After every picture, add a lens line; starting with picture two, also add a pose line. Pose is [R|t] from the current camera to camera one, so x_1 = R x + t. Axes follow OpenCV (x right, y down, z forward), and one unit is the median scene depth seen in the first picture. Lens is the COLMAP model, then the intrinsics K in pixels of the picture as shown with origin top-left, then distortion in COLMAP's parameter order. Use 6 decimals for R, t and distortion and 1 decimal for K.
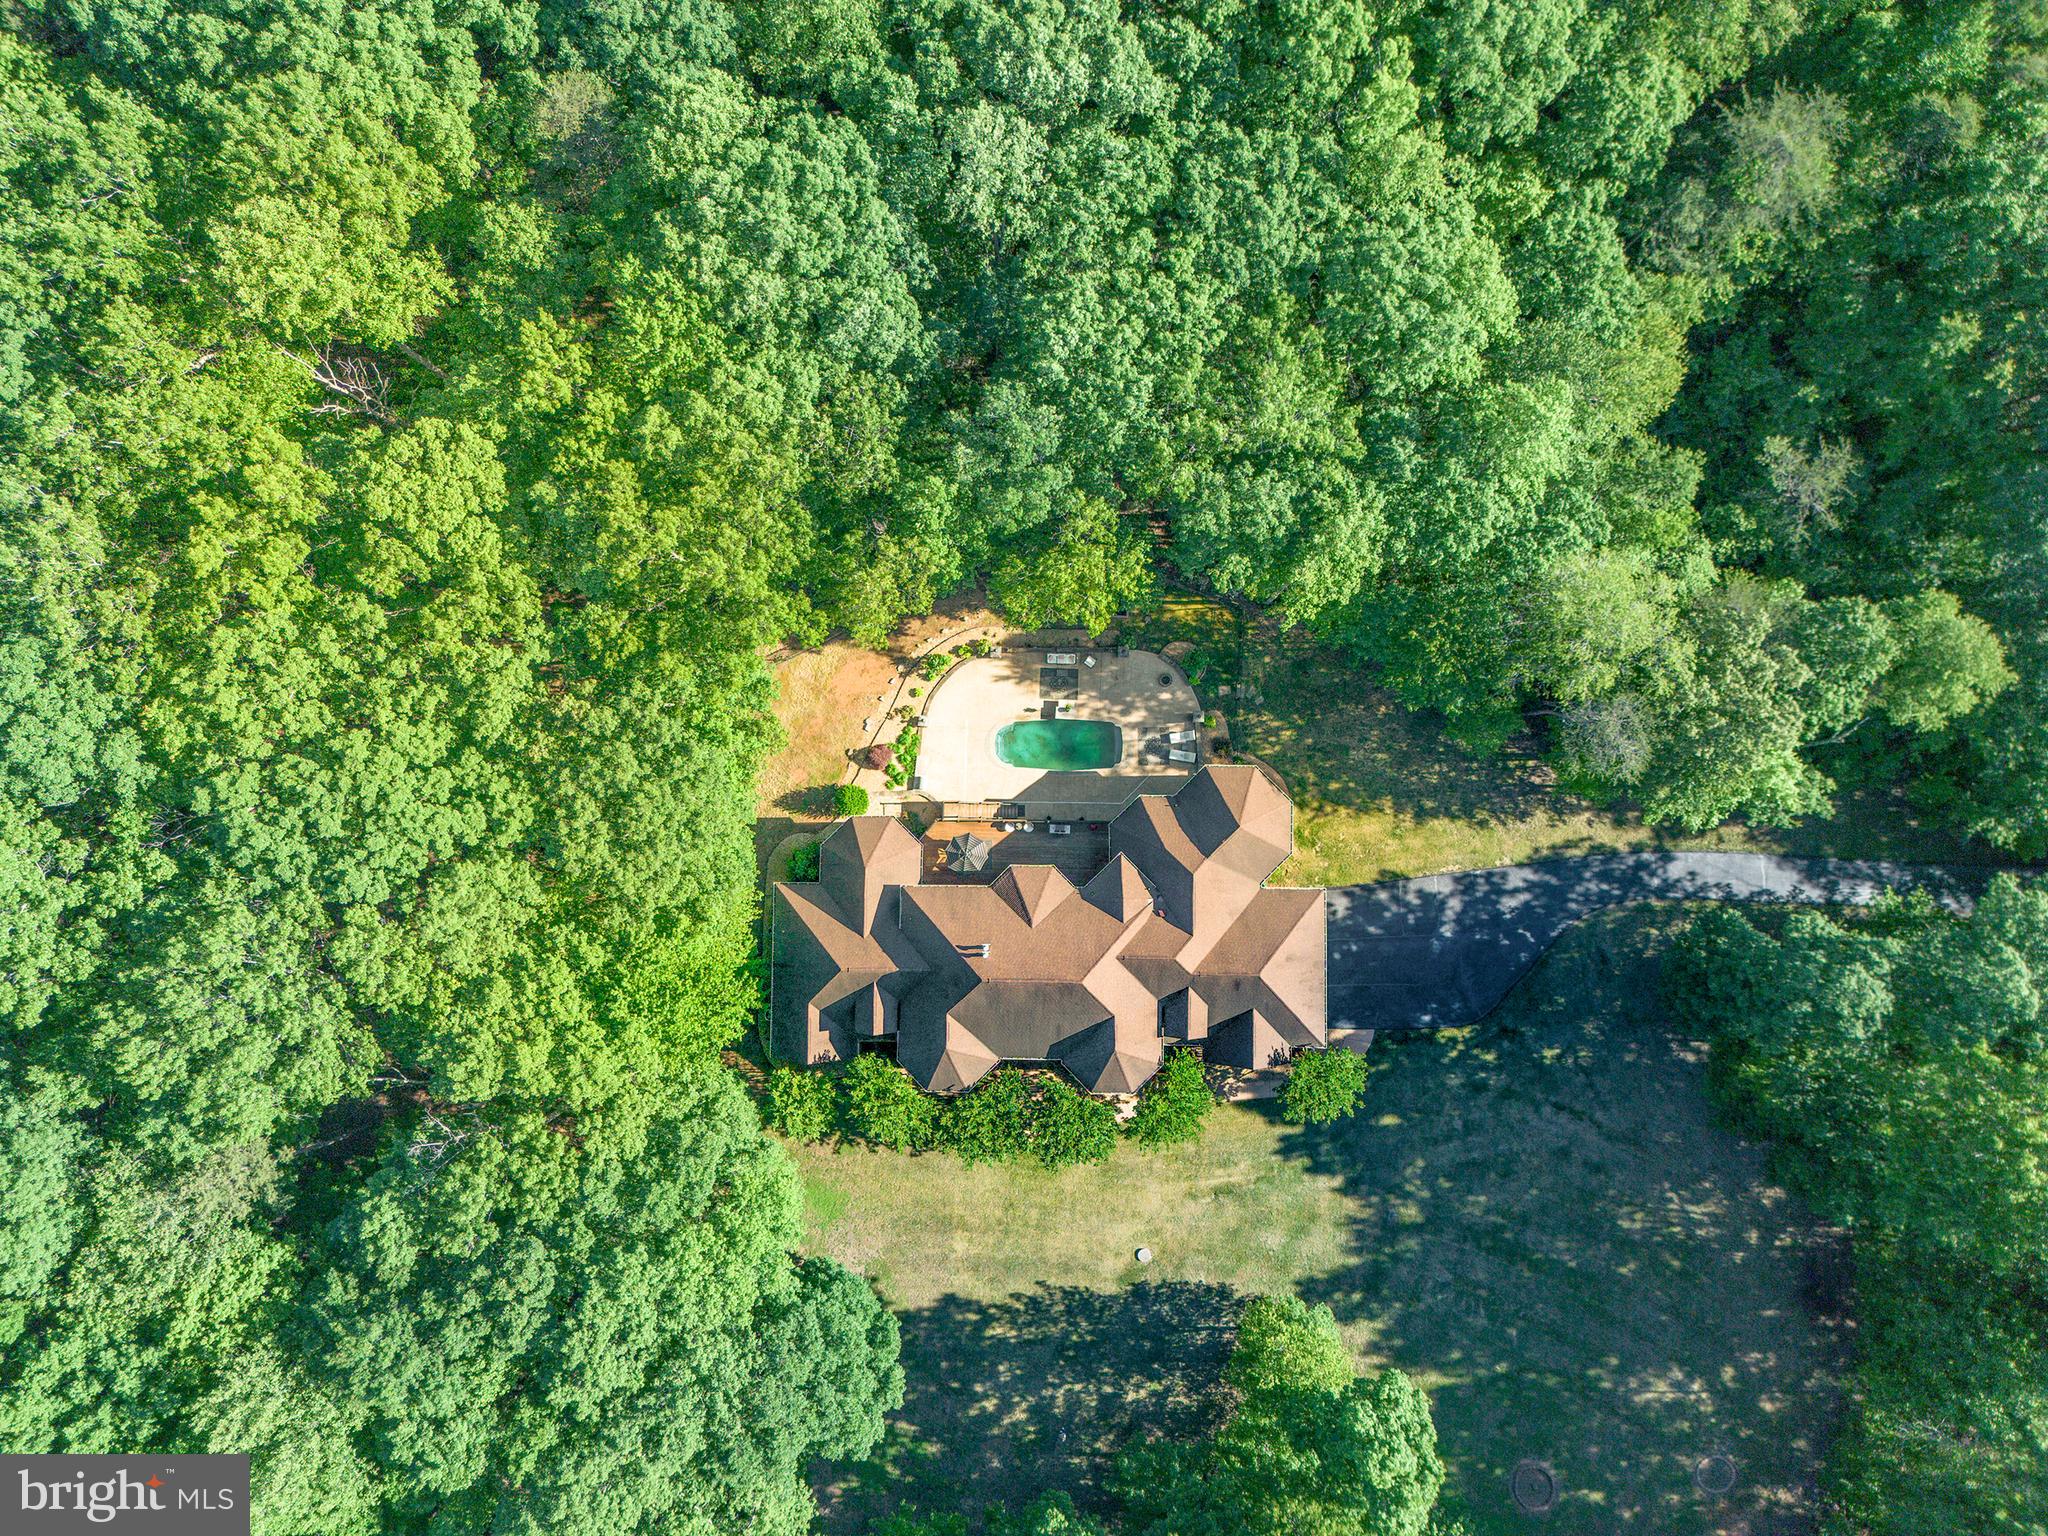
lens RADIAL K [[1439.6, 0, 1024.0], [0, 1439.6, 768.0], [0, 0, 1]] dist [0.085634, -0.086774]
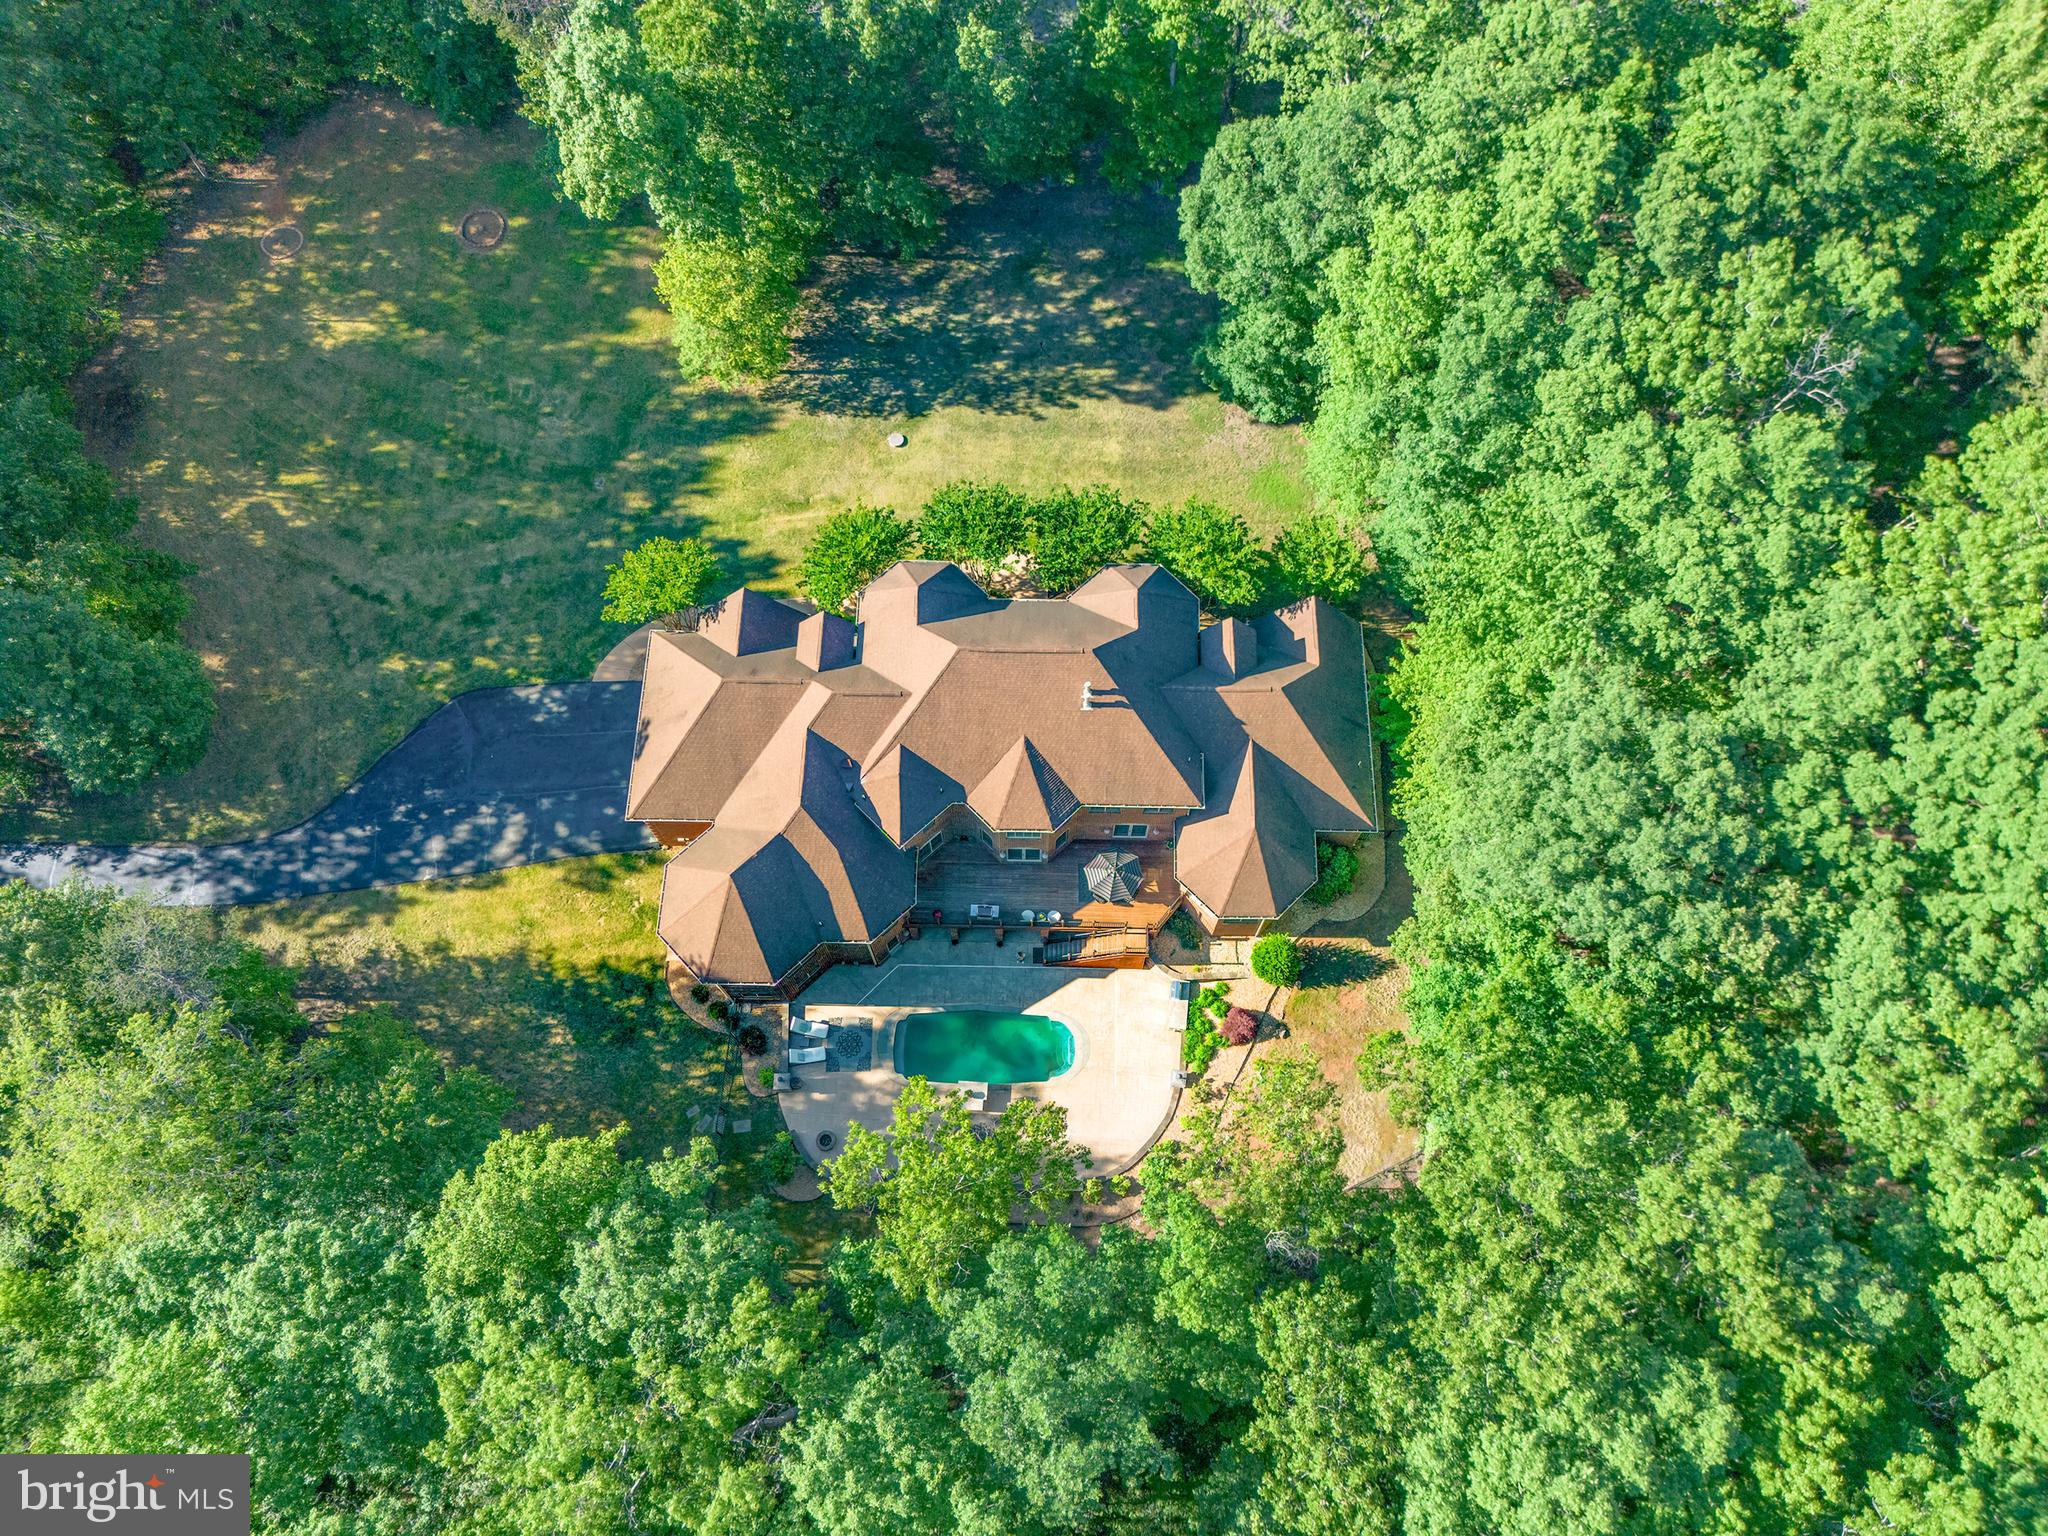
lens RADIAL K [[1439.6, 0, 1024.0], [0, 1439.6, 768.0], [0, 0, 1]] dist [0.085634, -0.086774]
pose [[-0.999903, -0.003384, 0.013547, -0.004010], [0.008599, -0.913646, 0.406420, -0.200657], [0.011002, 0.406497, 0.913586, 0.332719]]
